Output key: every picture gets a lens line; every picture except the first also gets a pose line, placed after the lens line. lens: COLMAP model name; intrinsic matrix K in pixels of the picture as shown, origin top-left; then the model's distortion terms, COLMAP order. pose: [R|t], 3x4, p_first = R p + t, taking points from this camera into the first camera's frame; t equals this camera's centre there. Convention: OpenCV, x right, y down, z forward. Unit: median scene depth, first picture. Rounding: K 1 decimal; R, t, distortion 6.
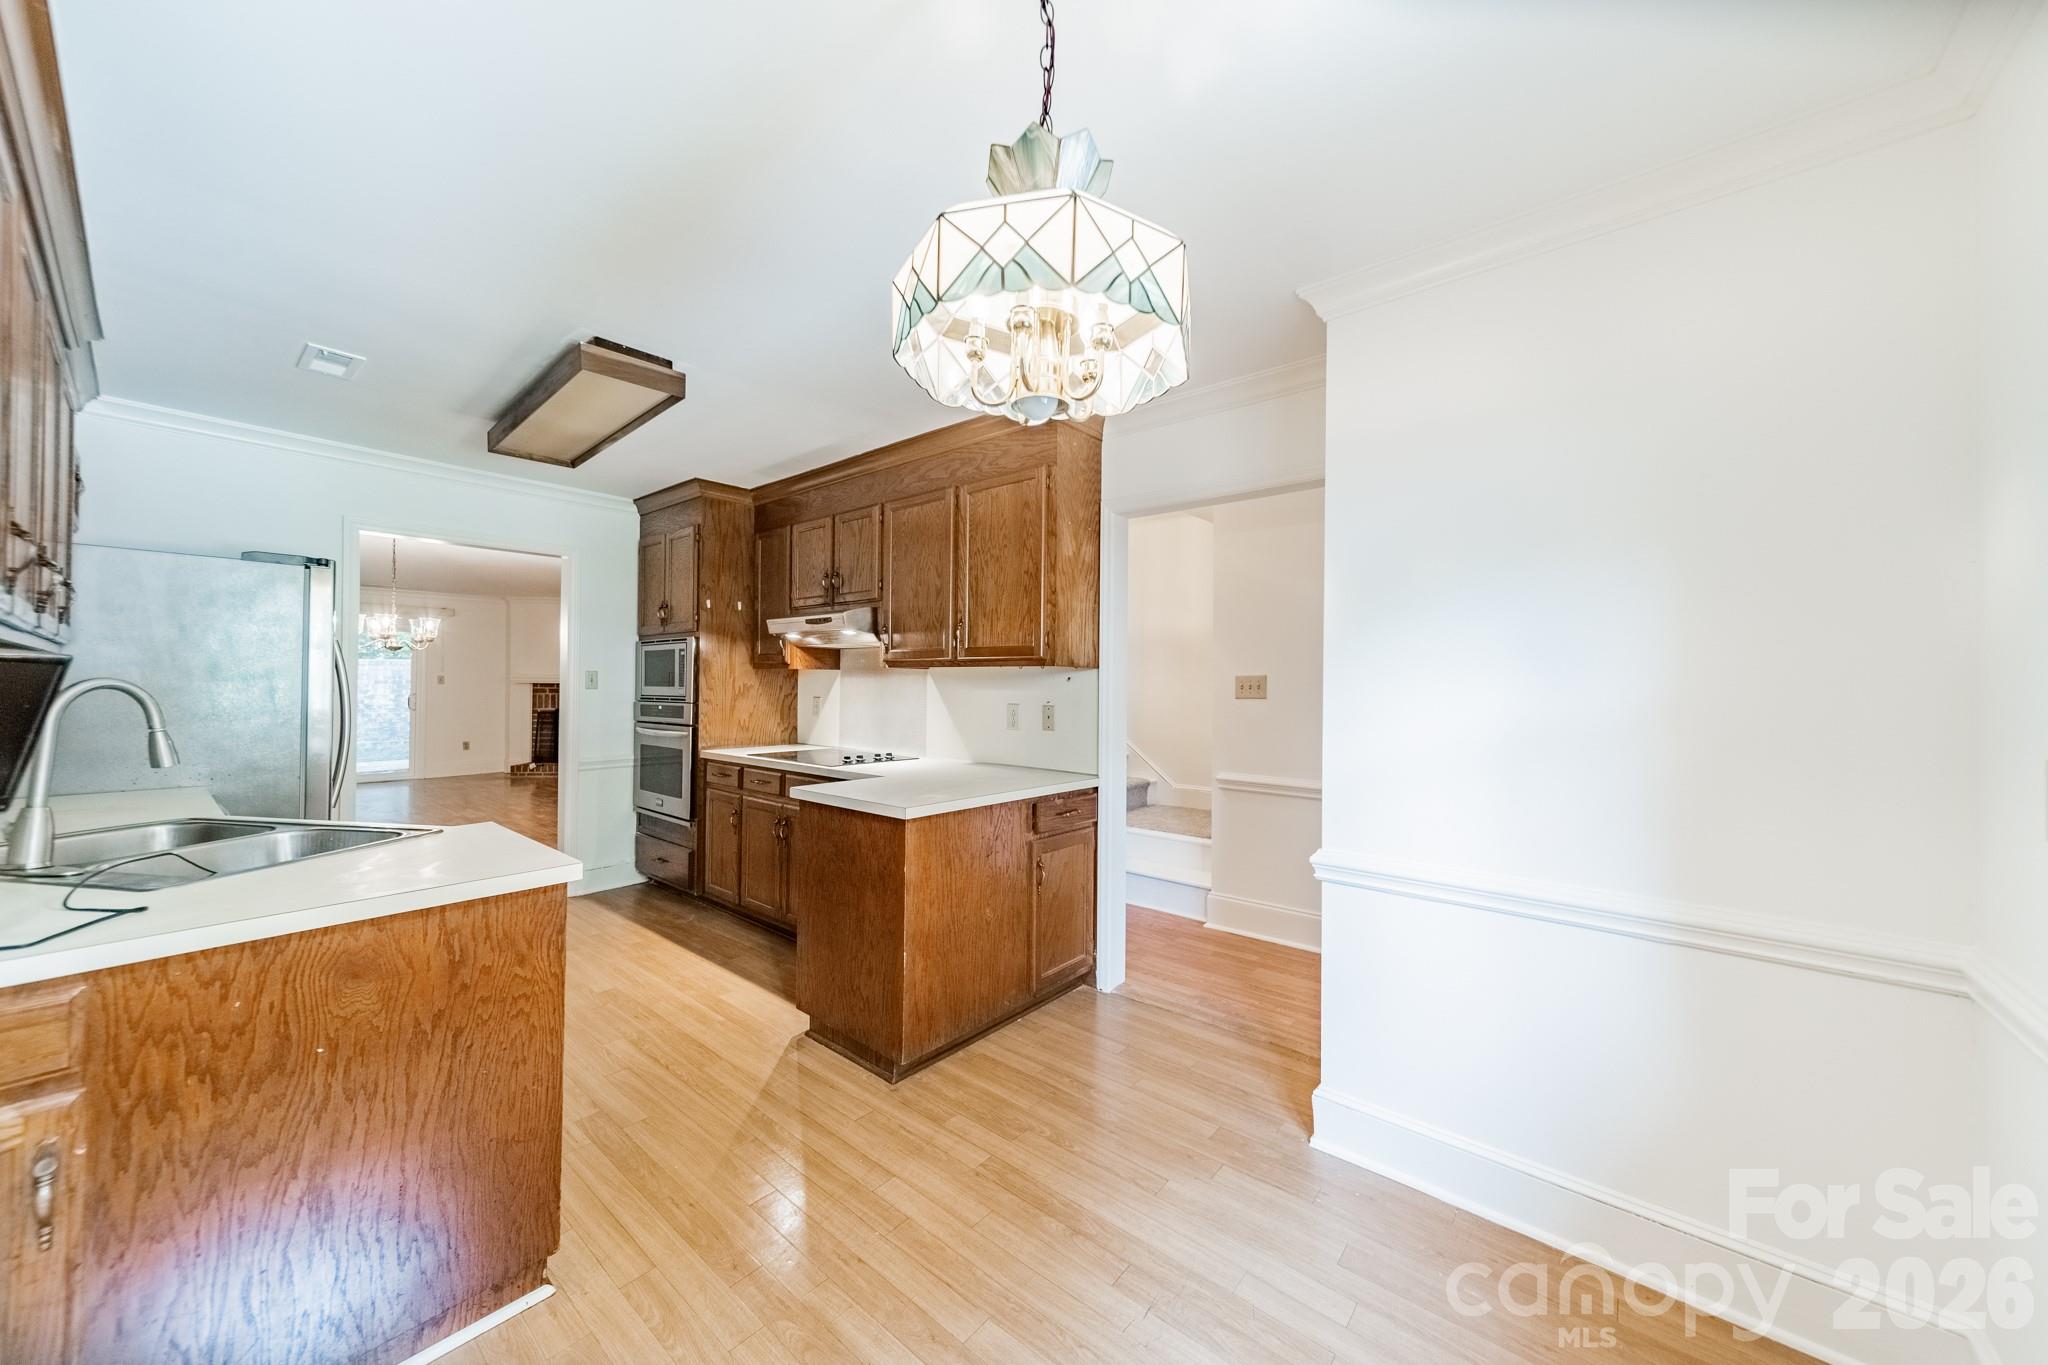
lens RADIAL K [[726.9, 0, 1033.3], [0, 726.9, 679.9], [0, 0, 1]] dist [0.009330, -0.000585]
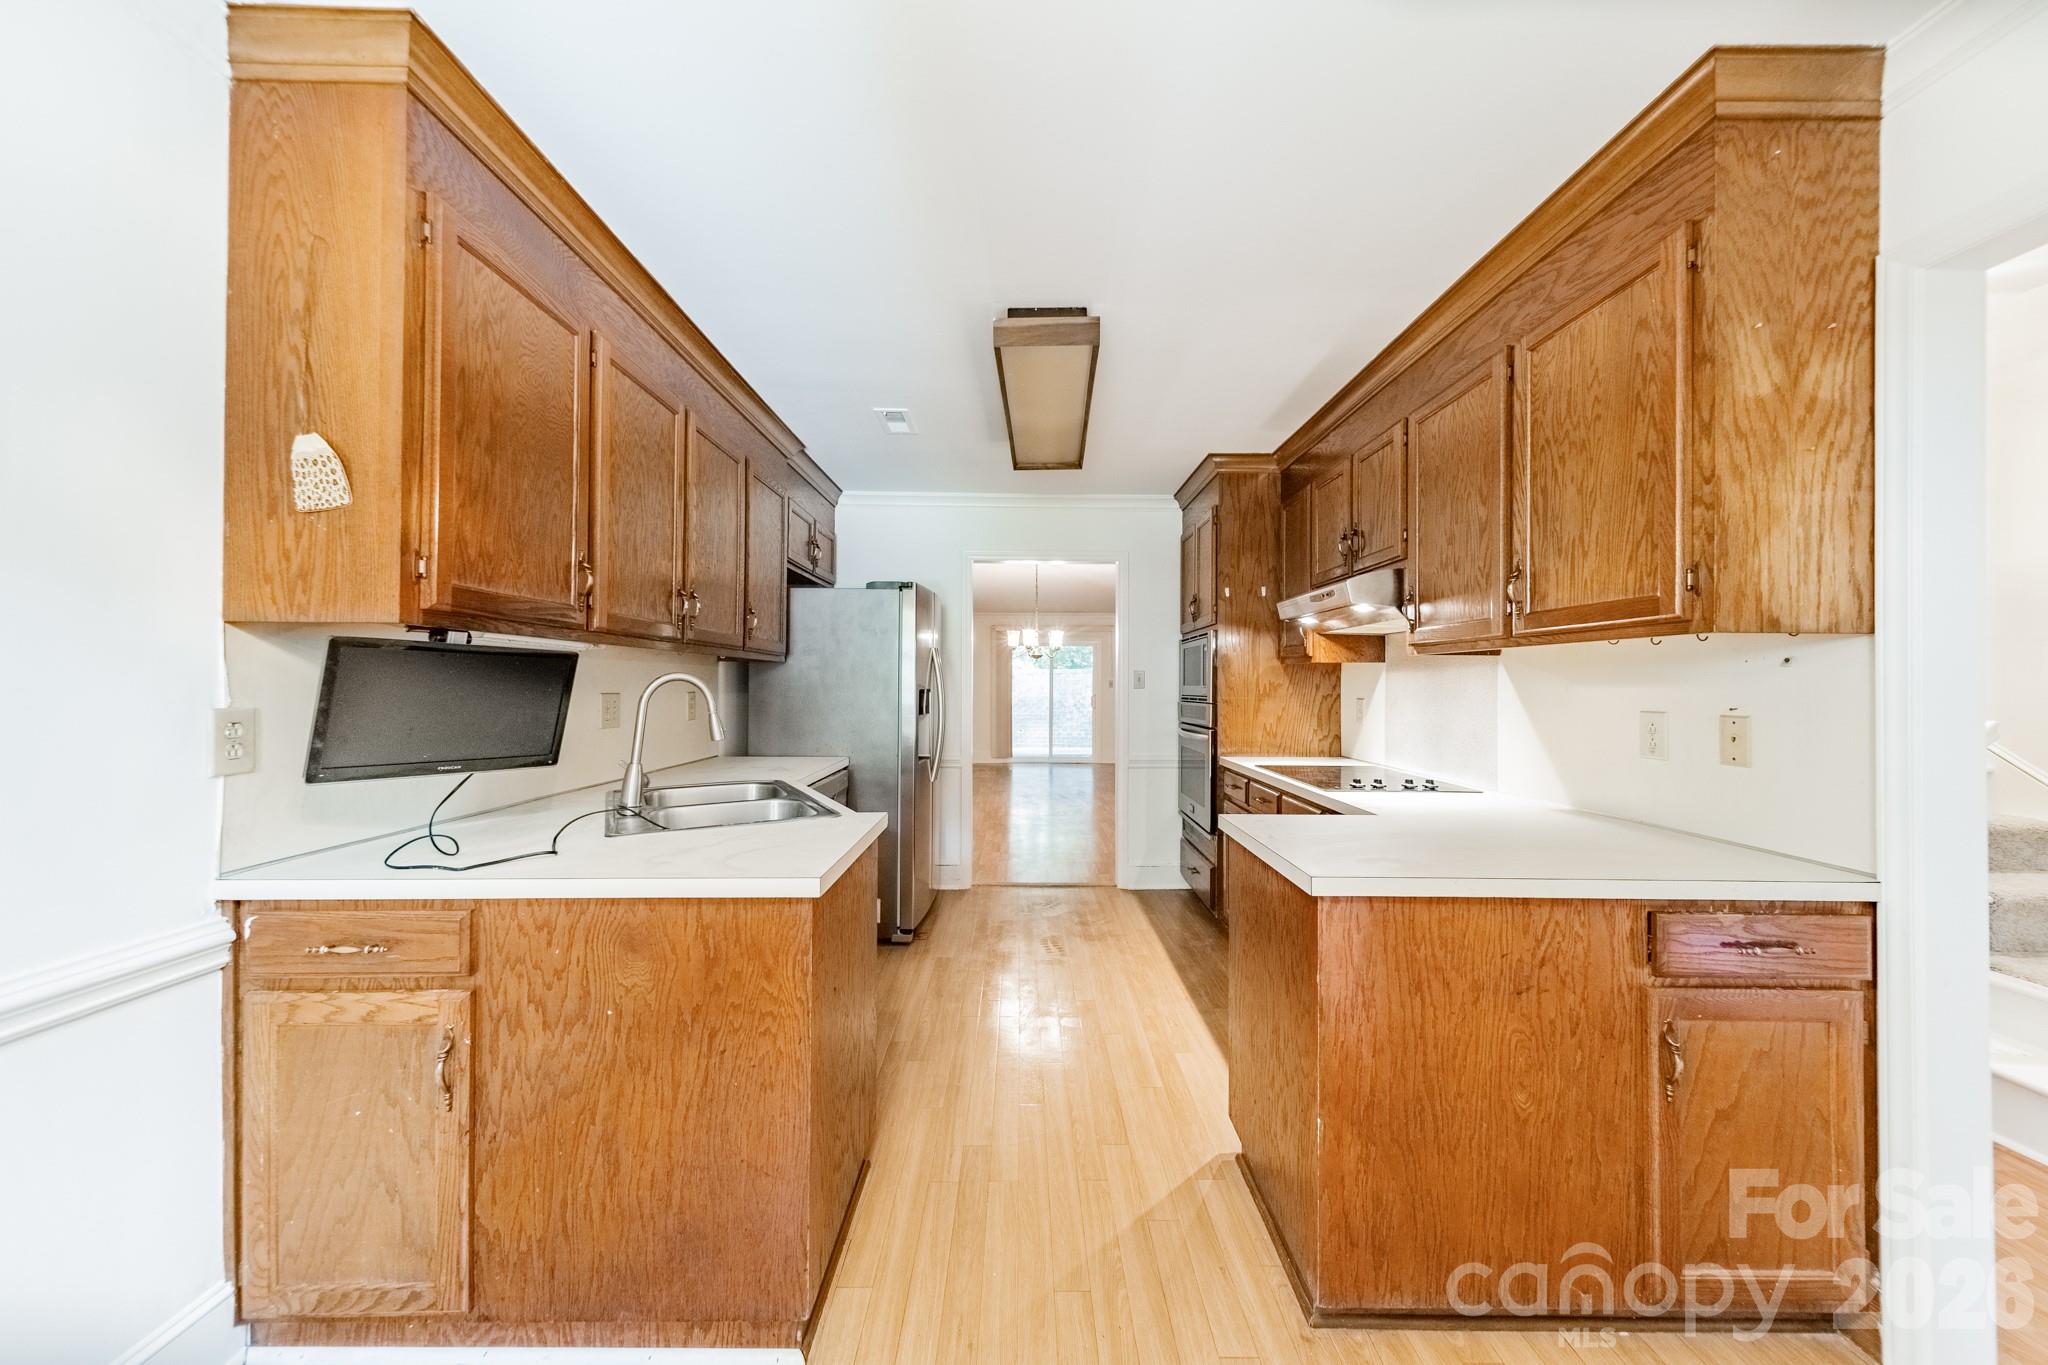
lens RADIAL K [[726.9, 0, 1027.5], [0, 726.9, 678.4], [0, 0, 1]] dist [0.009330, -0.000585]
pose [[0.646219, -0.012447, -0.763051, 0.102799], [0.004755, 0.999913, -0.012283, 0.014849], [0.763138, 0.004309, 0.646222, 0.333945]]
